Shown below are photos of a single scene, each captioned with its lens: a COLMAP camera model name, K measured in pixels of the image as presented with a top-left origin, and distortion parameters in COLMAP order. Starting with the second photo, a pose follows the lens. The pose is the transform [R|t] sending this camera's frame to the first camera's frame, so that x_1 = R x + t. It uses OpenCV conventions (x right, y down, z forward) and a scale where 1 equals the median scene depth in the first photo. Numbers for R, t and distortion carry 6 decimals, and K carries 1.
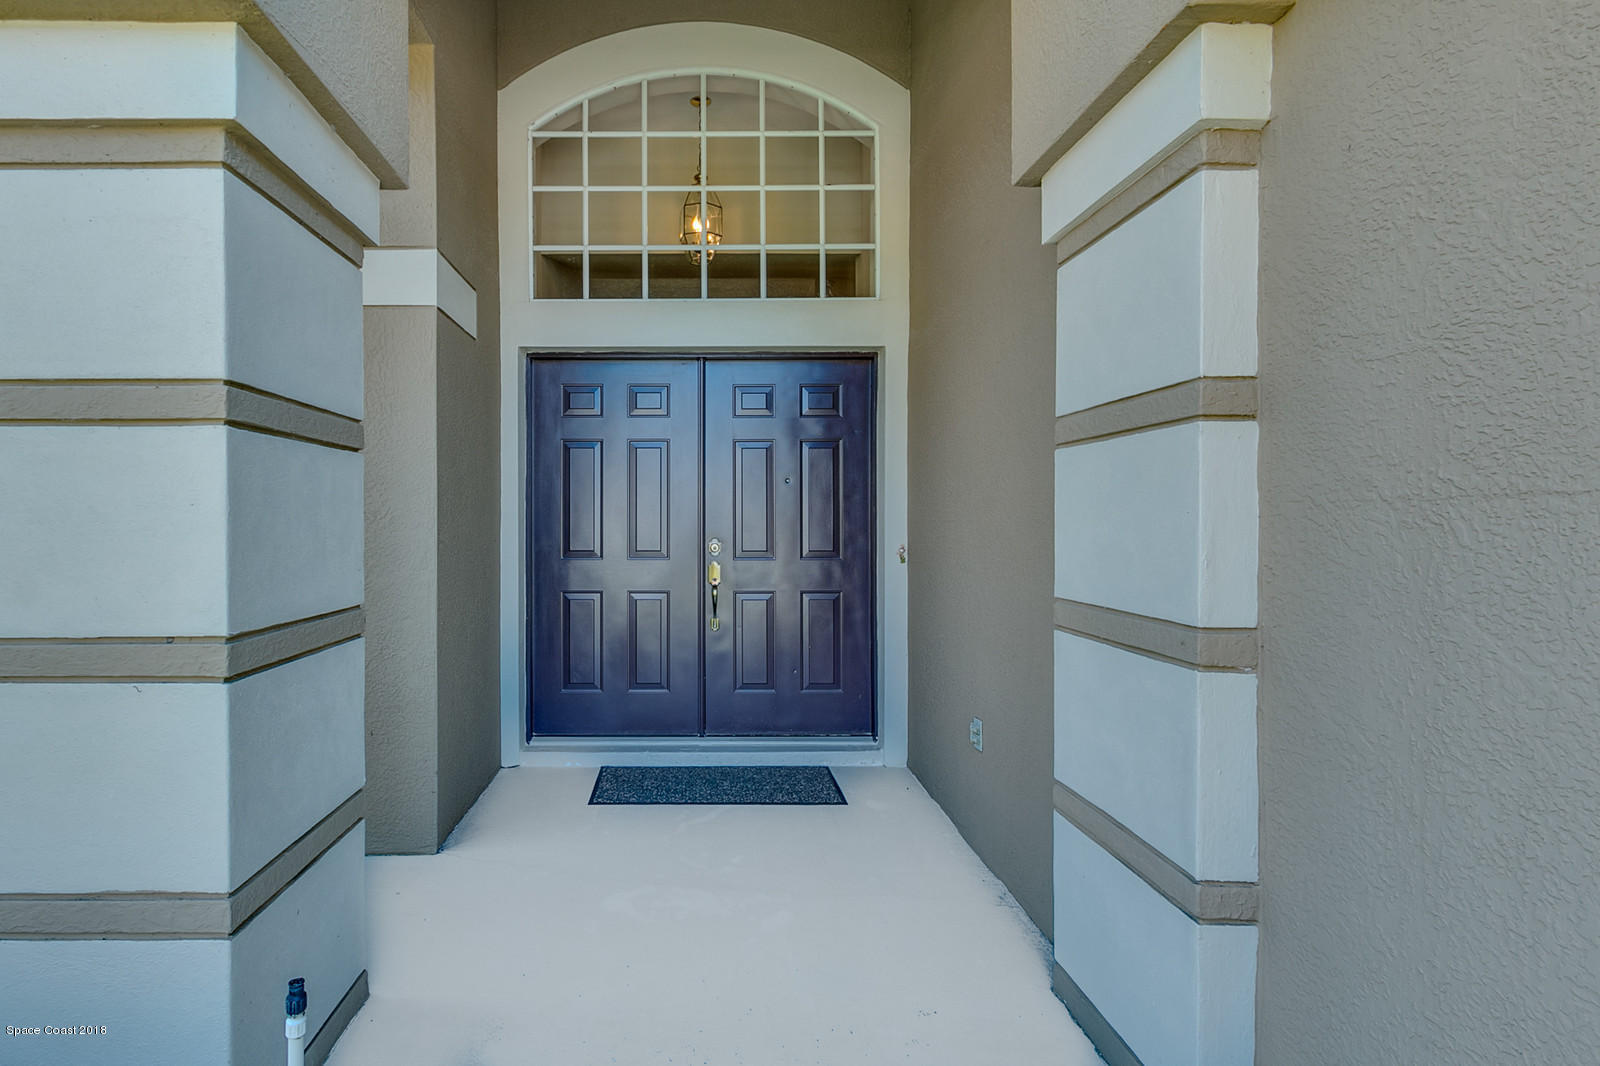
lens RADIAL K [[786.5, 0, 788.5], [0, 786.5, 555.8], [0, 0, 1]] dist [-0.001772, -0.000279]
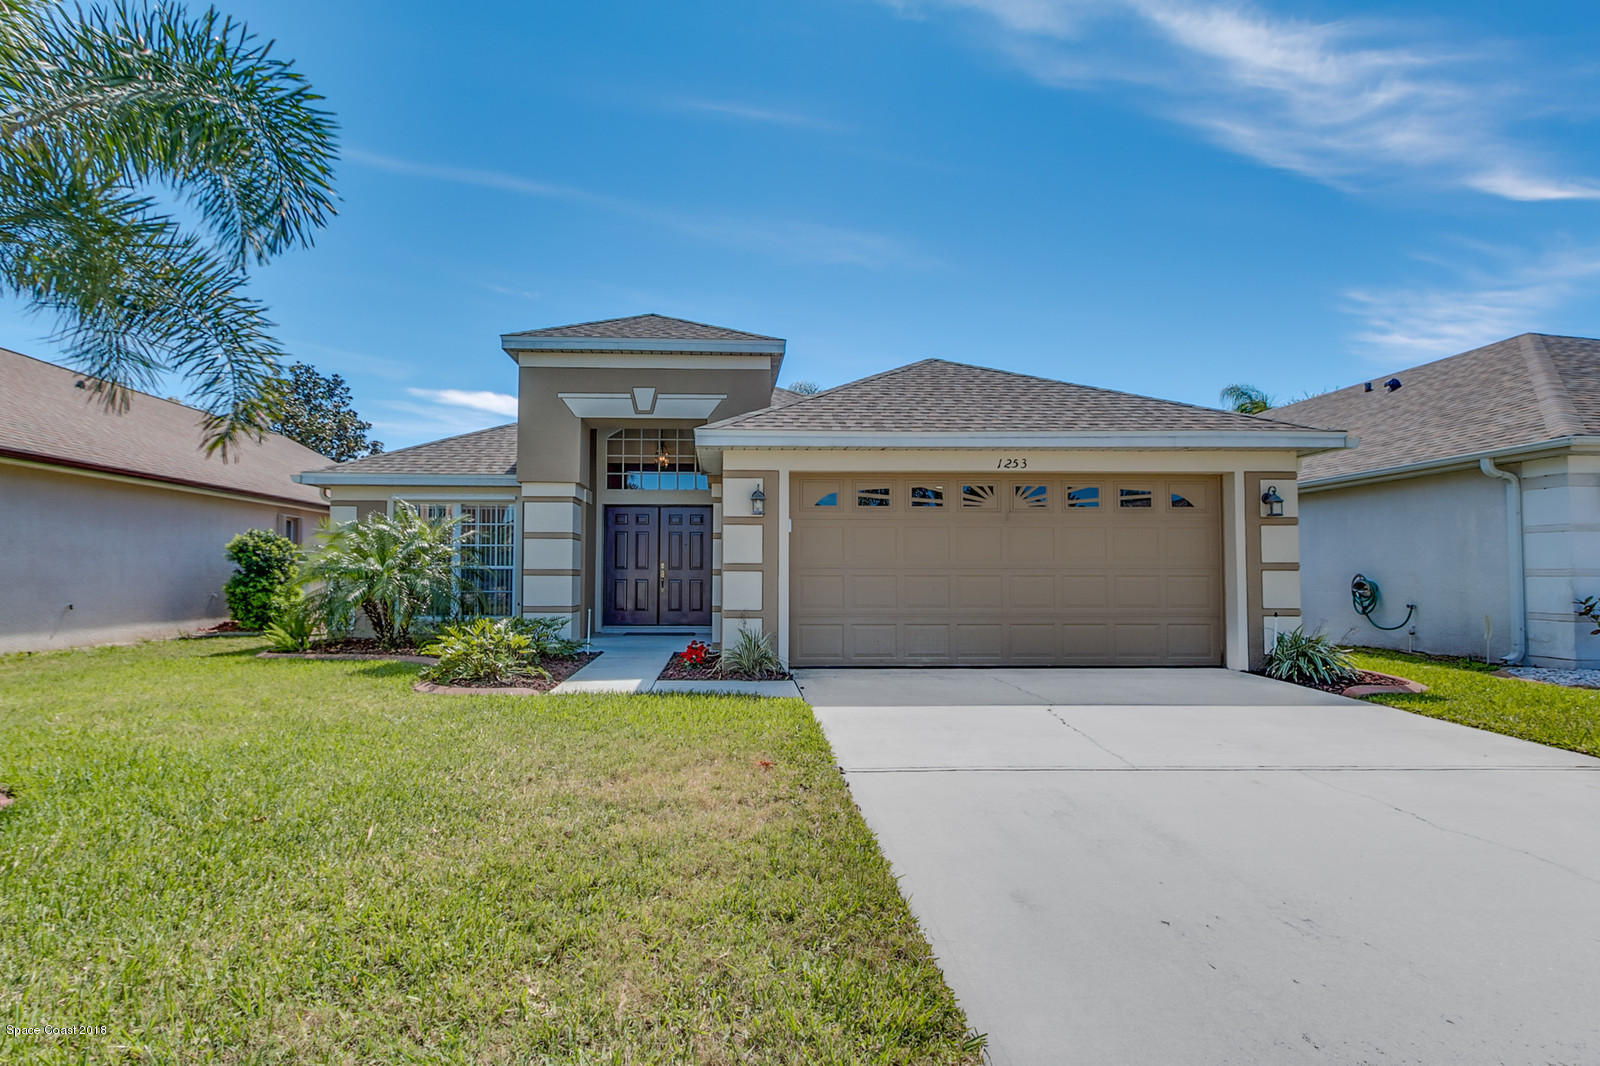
lens RADIAL K [[786.5, 0, 788.5], [0, 786.5, 555.8], [0, 0, 1]] dist [-0.001772, -0.000279]
pose [[0.999668, -0.004126, -0.025447, 0.490280], [0.002555, 0.998107, -0.061449, 0.144465], [0.025652, 0.061364, 0.997786, -2.131921]]
